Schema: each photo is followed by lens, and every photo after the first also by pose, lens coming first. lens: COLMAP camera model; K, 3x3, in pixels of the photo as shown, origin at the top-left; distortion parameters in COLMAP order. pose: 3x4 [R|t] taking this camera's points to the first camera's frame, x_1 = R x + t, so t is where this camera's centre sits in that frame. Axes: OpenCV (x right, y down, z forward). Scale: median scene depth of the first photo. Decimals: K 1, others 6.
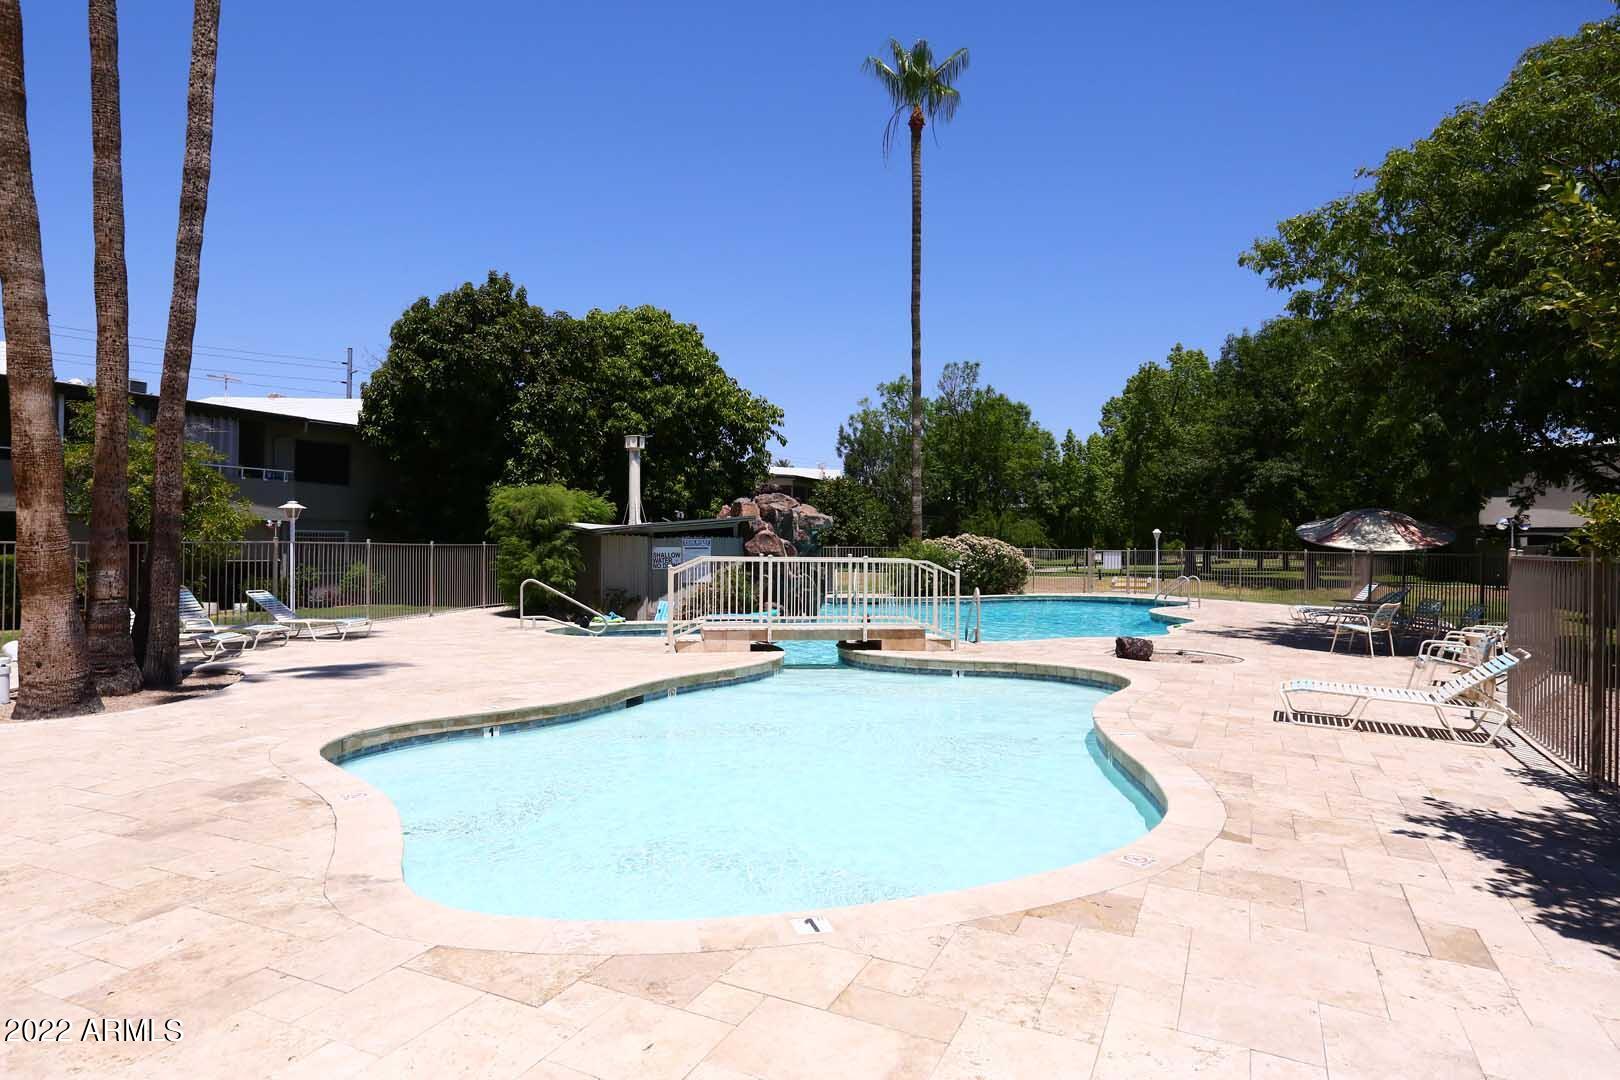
lens RADIAL K [[988.2, 0, 812.1], [0, 988.2, 543.1], [0, 0, 1]] dist [-0.004300, -0.001404]
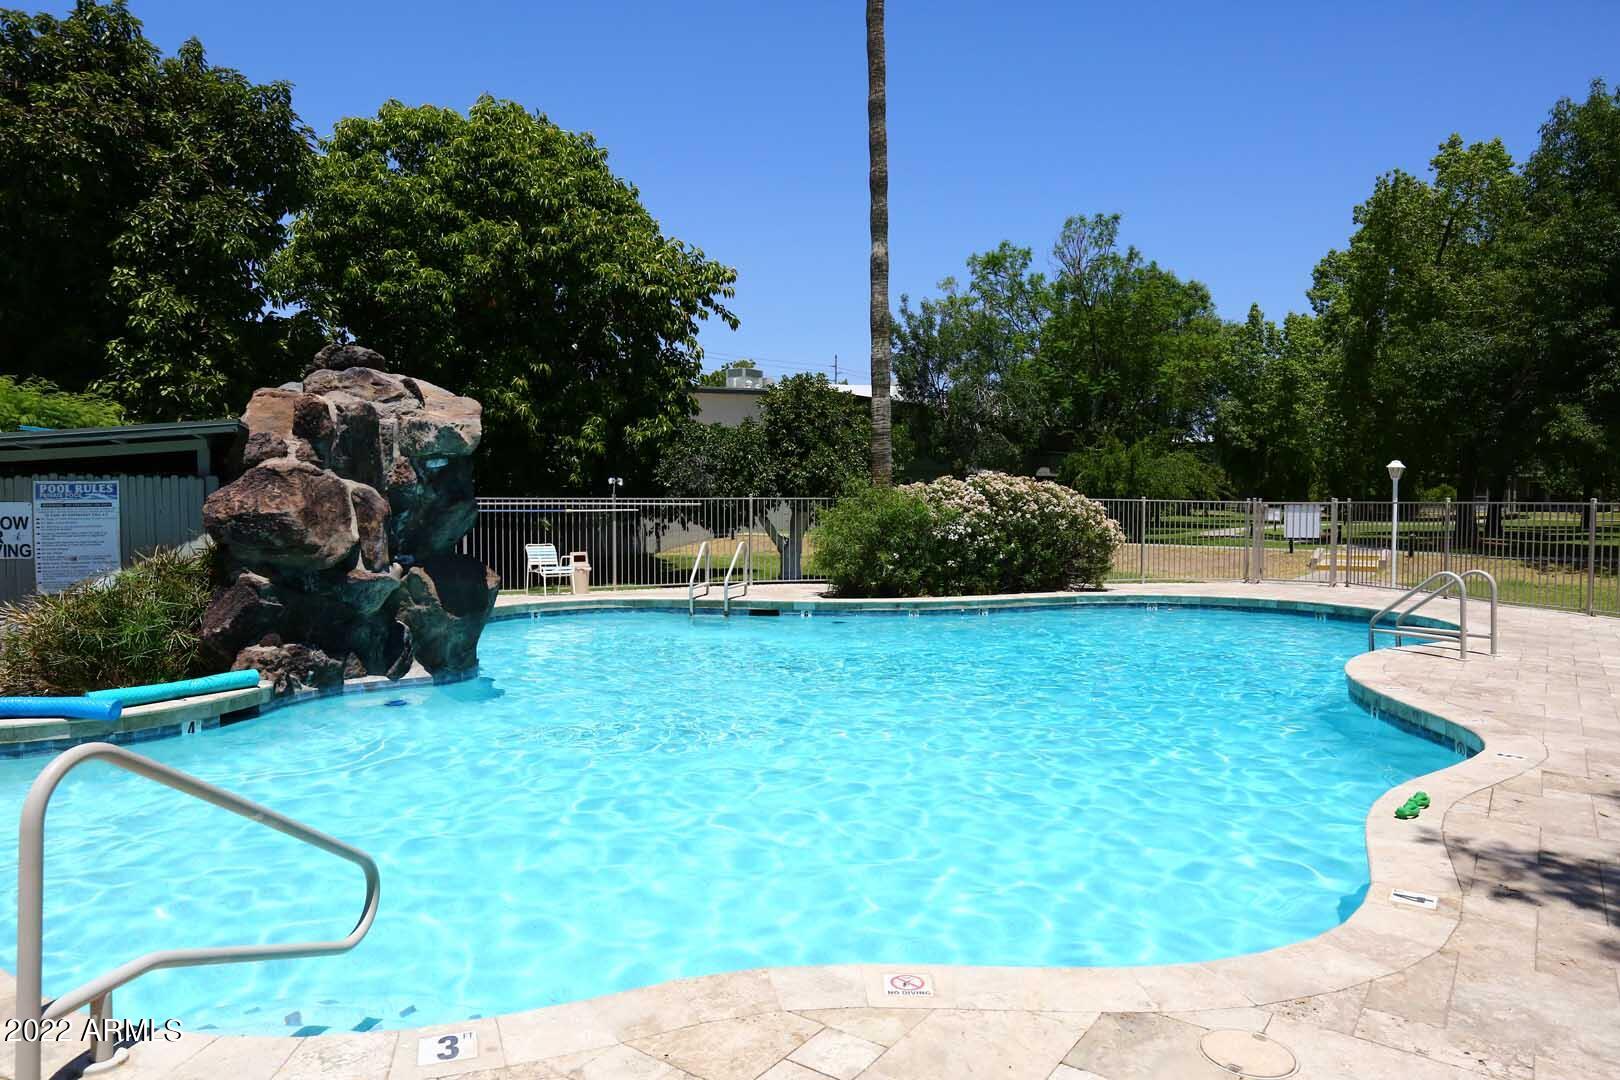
lens RADIAL K [[1073.1, 0, 804.6], [0, 1073.1, 539.4], [0, 0, 1]] dist [-0.001400, 0.019909]
pose [[0.983463, 0.004687, -0.181046, 0.132689], [0.003509, 0.998984, 0.044924, 0.000342], [0.181073, -0.044817, 0.982448, 0.354081]]
